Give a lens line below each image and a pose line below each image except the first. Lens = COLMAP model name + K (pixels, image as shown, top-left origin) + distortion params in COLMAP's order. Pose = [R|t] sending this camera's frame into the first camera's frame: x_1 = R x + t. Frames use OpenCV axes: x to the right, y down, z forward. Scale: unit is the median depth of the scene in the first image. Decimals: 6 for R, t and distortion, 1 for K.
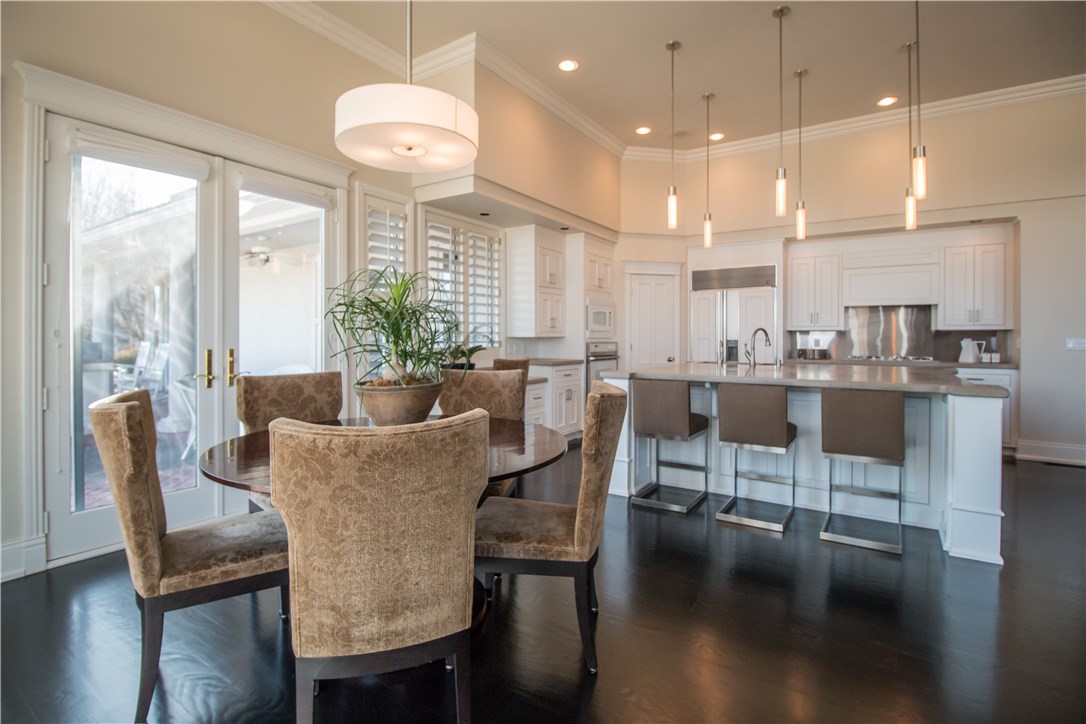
lens RADIAL K [[512.1, 0, 539.5], [0, 512.1, 335.9], [0, 0, 1]] dist [-0.015491, -0.001545]
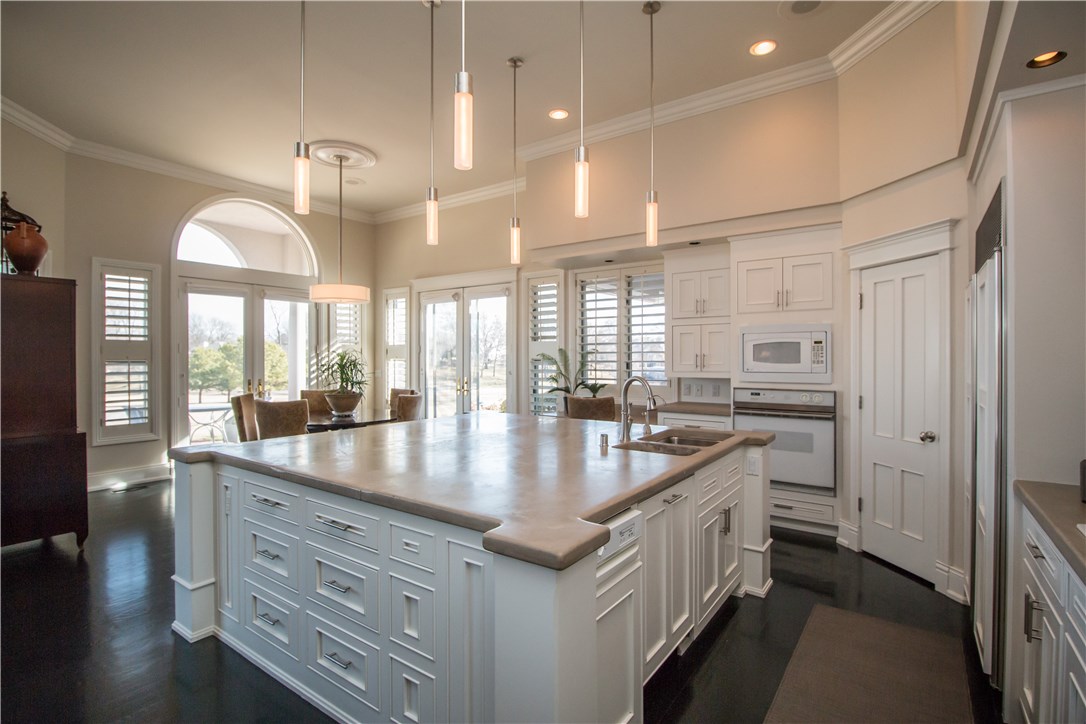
lens RADIAL K [[512.1, 0, 550.4], [0, 512.1, 355.7], [0, 0, 1]] dist [-0.015491, -0.001545]
pose [[-0.024569, -0.002074, -0.999696, 0.820644], [0.000335, 0.999998, -0.002082, -0.030780], [0.999698, -0.000386, -0.024568, 0.760979]]
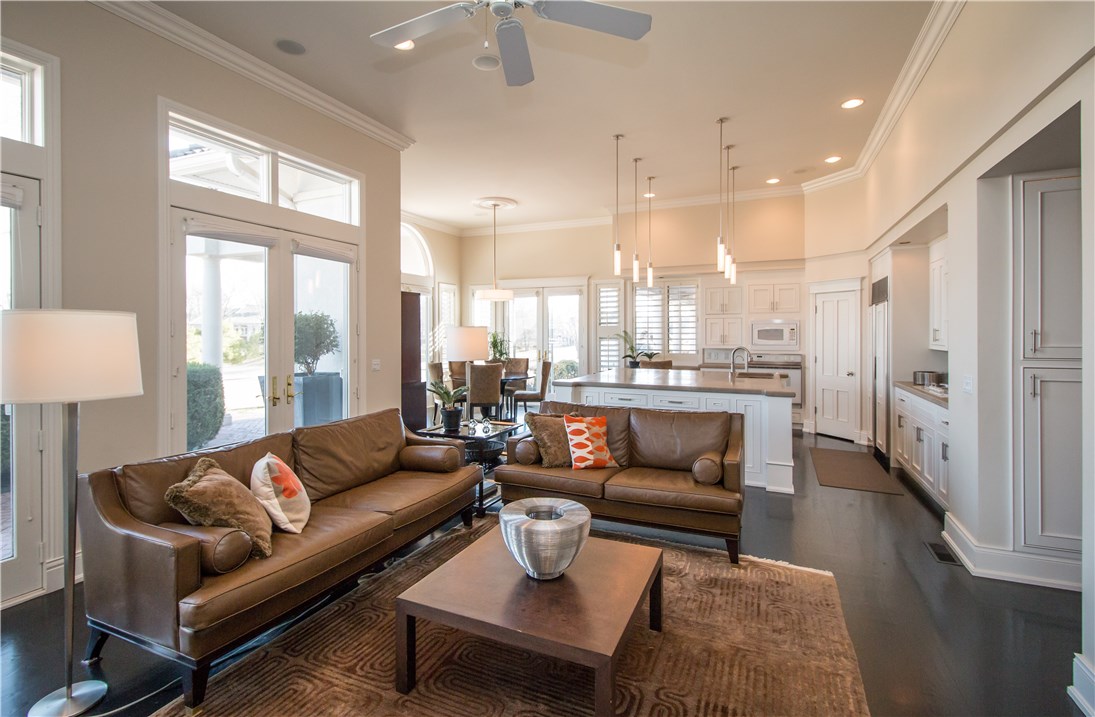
lens RADIAL K [[502.3, 0, 550.7], [0, 502.3, 332.0], [0, 0, 1]] dist [0.004232, 0.000260]
pose [[0.177694, 0.000816, -0.984086, 1.288353], [0.000496, 0.999999, 0.000919, -0.044187], [0.984086, -0.000651, 0.177693, 0.267913]]
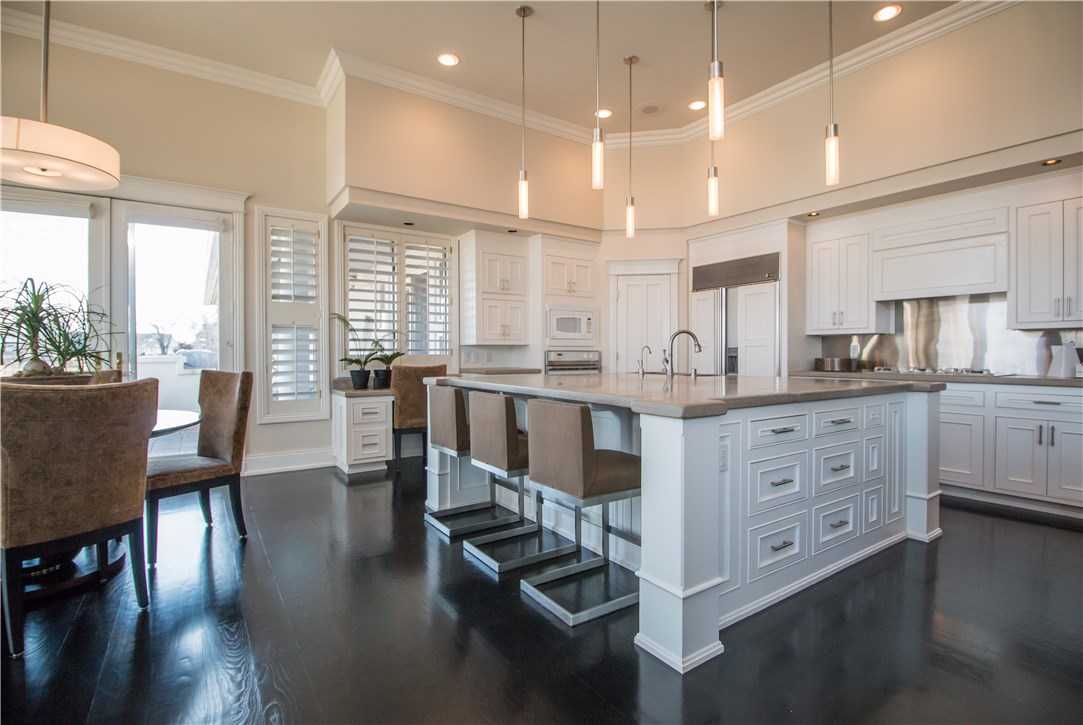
lens RADIAL K [[510.7, 0, 538.5], [0, 510.7, 354.8], [0, 0, 1]] dist [-0.015491, -0.001545]
pose [[0.929054, -0.003145, -0.369930, 0.427118], [0.004099, 0.999990, 0.001792, 0.018292], [0.369921, -0.003181, 0.929058, 0.130062]]
